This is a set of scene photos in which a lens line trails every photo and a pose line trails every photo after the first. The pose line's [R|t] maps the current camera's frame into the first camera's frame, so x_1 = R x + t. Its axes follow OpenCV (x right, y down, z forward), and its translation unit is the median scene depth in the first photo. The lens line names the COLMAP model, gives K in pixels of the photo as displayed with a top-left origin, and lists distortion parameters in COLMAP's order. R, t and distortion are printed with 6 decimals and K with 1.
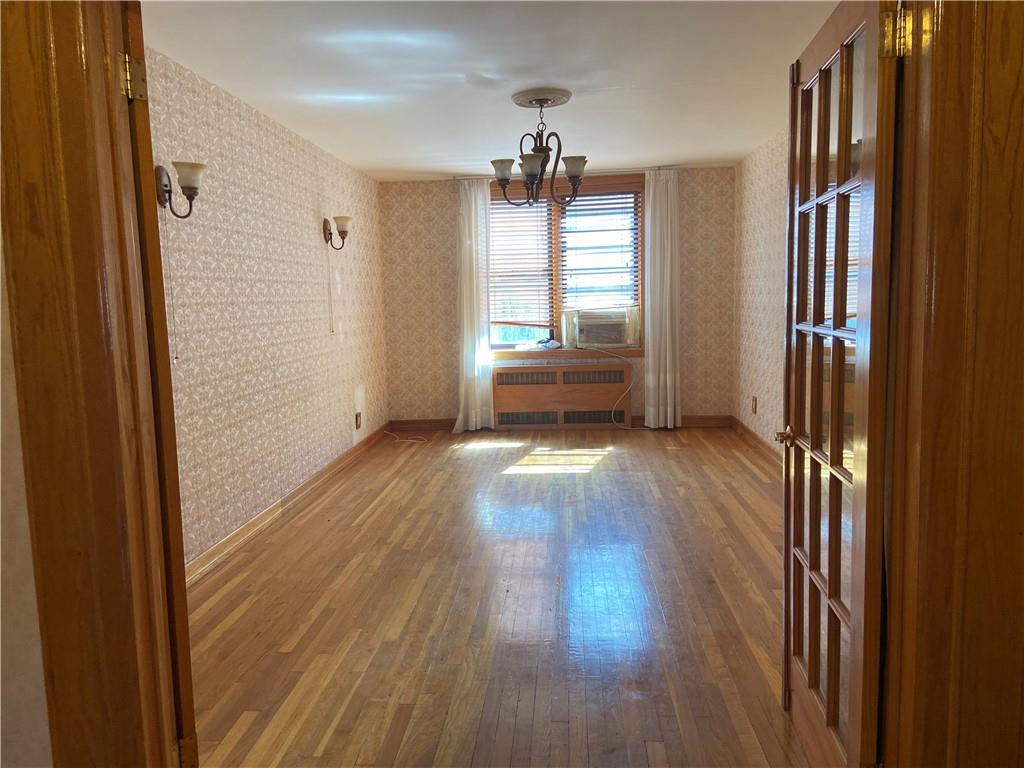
lens RADIAL K [[777.6, 0, 503.4], [0, 777.6, 381.3], [0, 0, 1]] dist [0.042595, -0.016124]
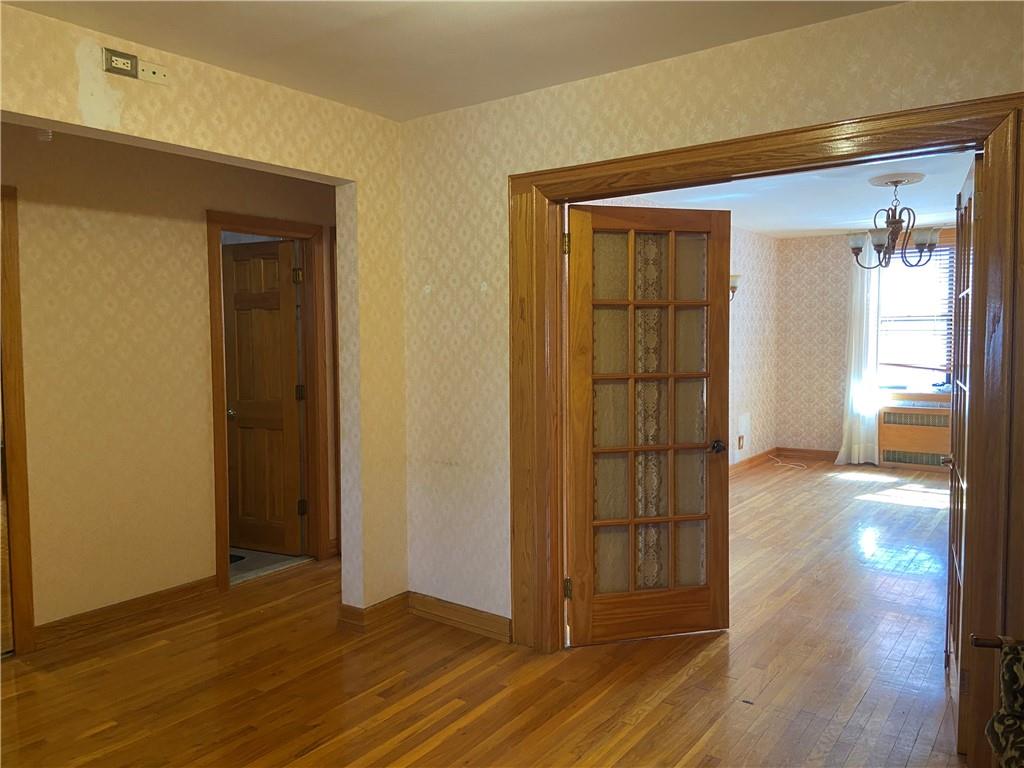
lens RADIAL K [[777.6, 0, 510.2], [0, 777.6, 382.3], [0, 0, 1]] dist [0.042595, -0.016124]
pose [[0.856453, 0.054477, -0.513342, 0.104547], [-0.073701, 0.997133, -0.017144, 0.004886], [0.510936, 0.052517, 0.858013, -0.181811]]
